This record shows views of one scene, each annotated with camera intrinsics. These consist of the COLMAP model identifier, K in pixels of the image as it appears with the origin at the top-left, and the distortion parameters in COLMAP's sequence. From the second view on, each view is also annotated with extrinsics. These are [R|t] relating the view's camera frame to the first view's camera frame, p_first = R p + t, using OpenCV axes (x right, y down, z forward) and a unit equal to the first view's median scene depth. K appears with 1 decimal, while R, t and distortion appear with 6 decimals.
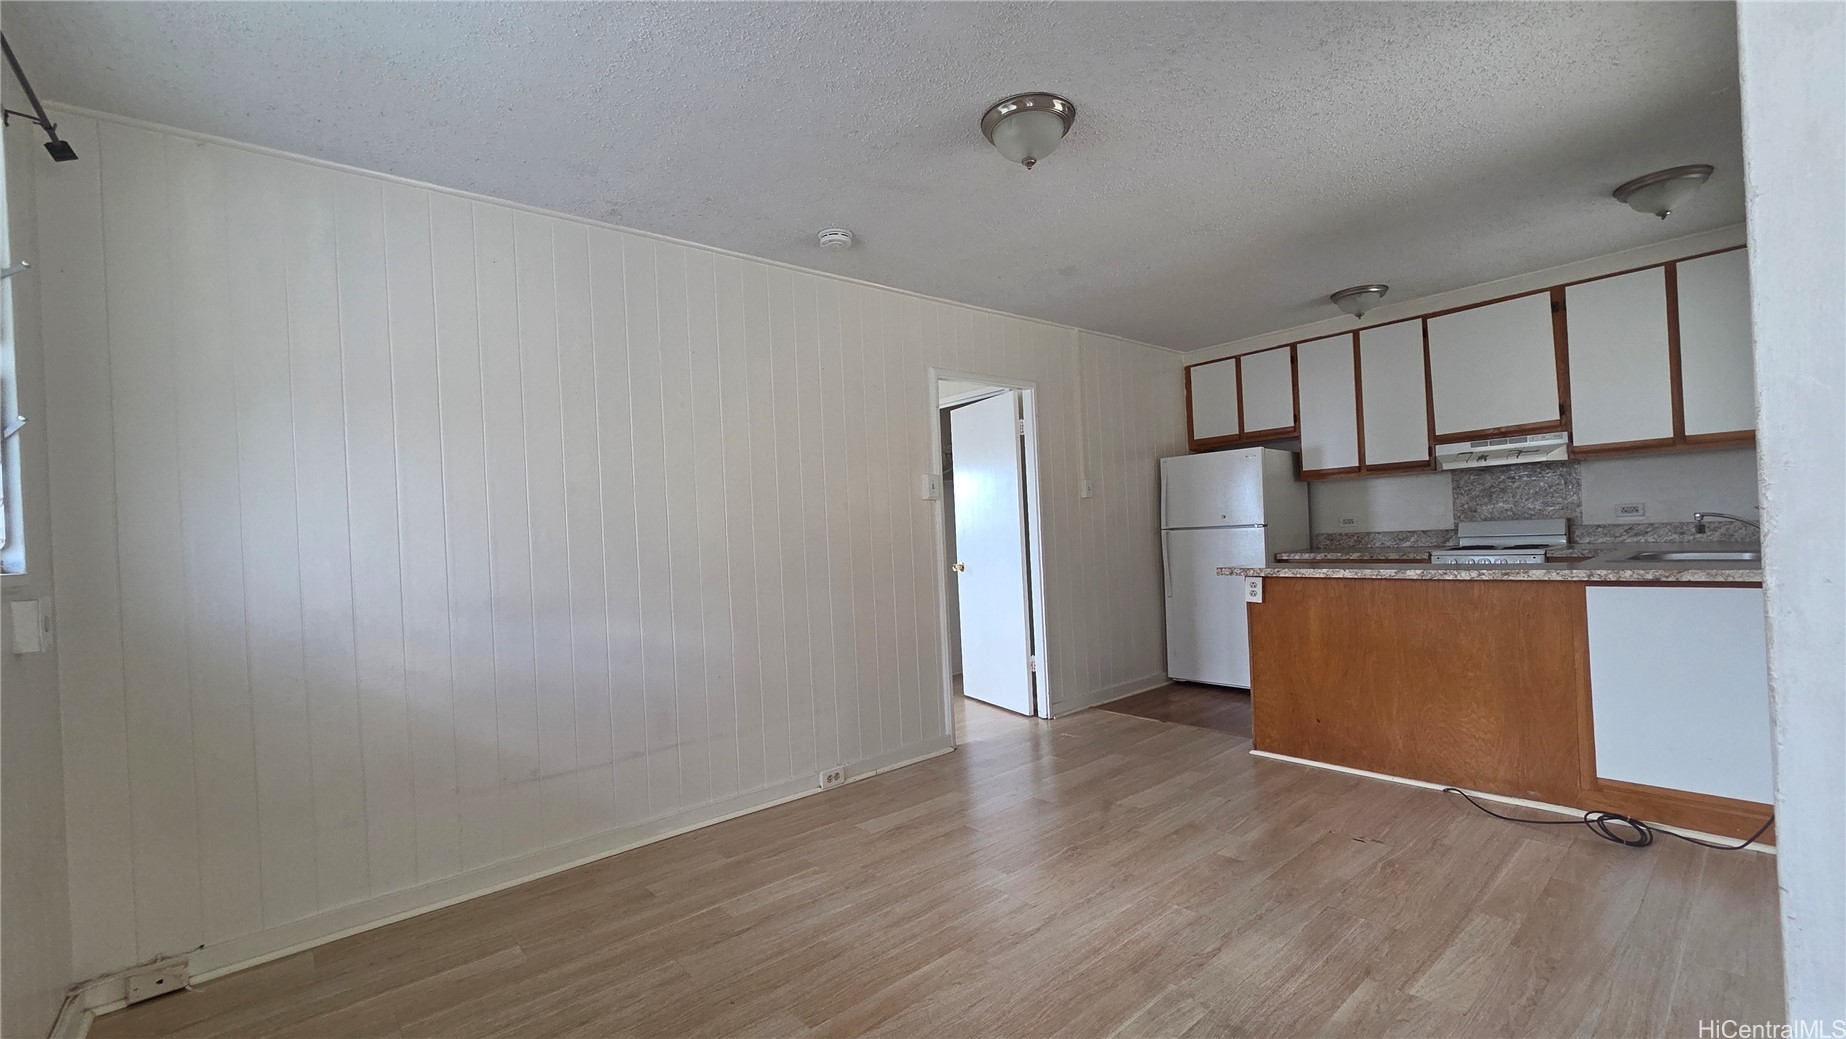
lens RADIAL K [[748.3, 0, 923.6], [0, 748.3, 529.3], [0, 0, 1]] dist [0.000356, -0.000037]
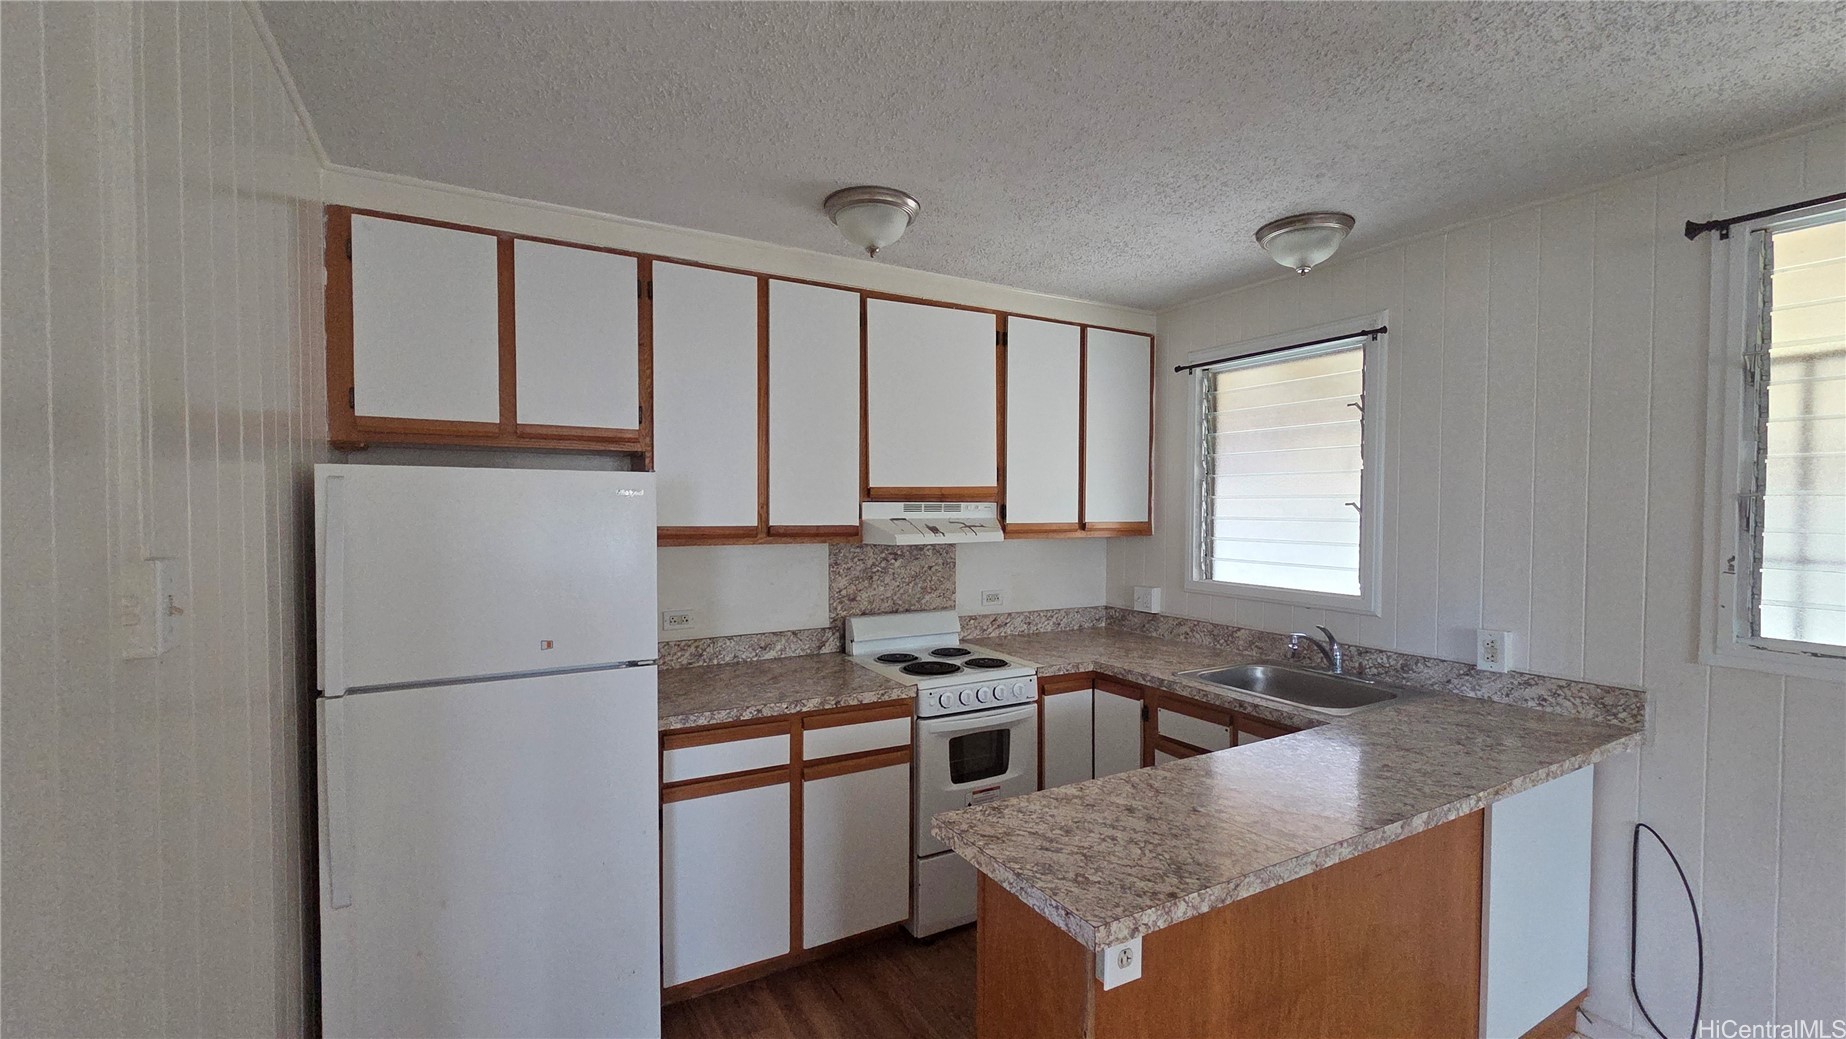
lens RADIAL K [[748.3, 0, 923.6], [0, 748.3, 529.3], [0, 0, 1]] dist [0.000356, -0.000037]
pose [[0.200570, 0.022133, 0.979429, 0.087774], [-0.016622, 0.999678, -0.019187, -0.086770], [-0.979538, -0.012432, 0.200874, 0.911314]]
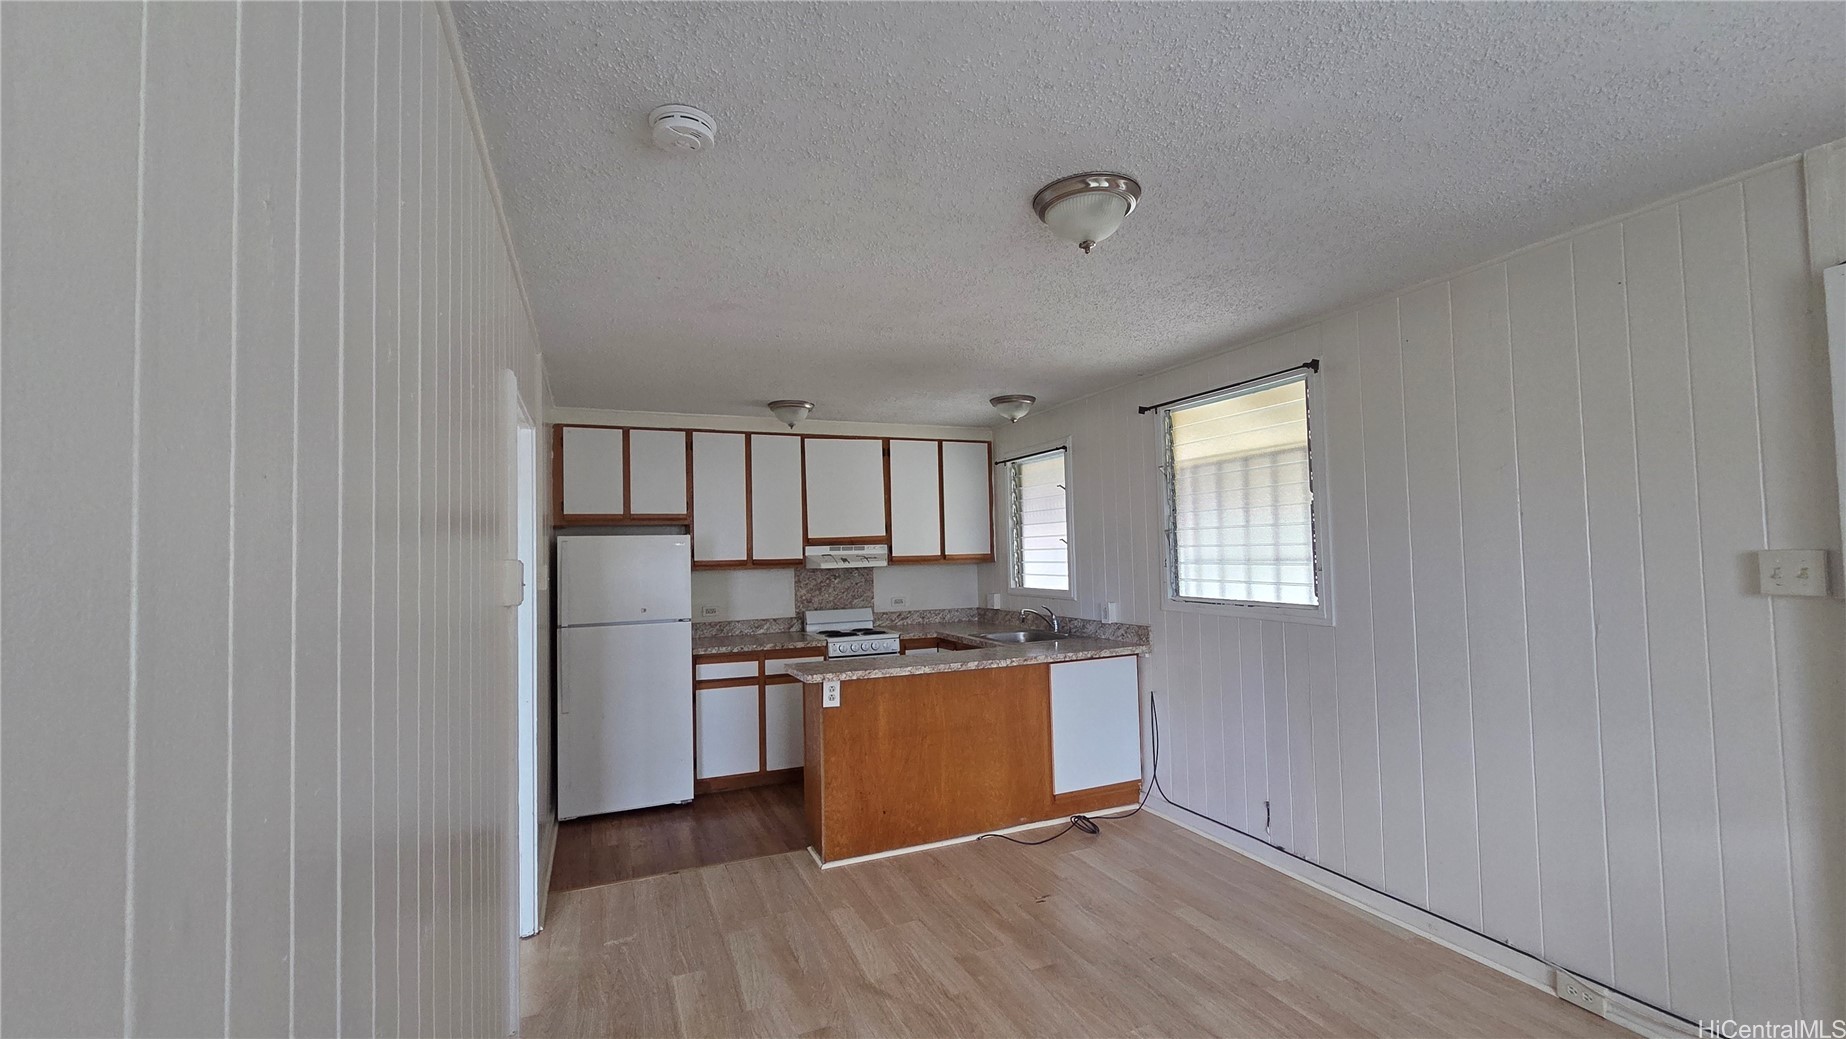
lens RADIAL K [[748.3, 0, 923.6], [0, 748.3, 529.3], [0, 0, 1]] dist [0.000356, -0.000037]
pose [[0.307278, 0.075880, 0.948590, -0.410584], [0.005226, 0.996666, -0.081418, -0.047030], [-0.951605, 0.029975, 0.305857, 0.515603]]
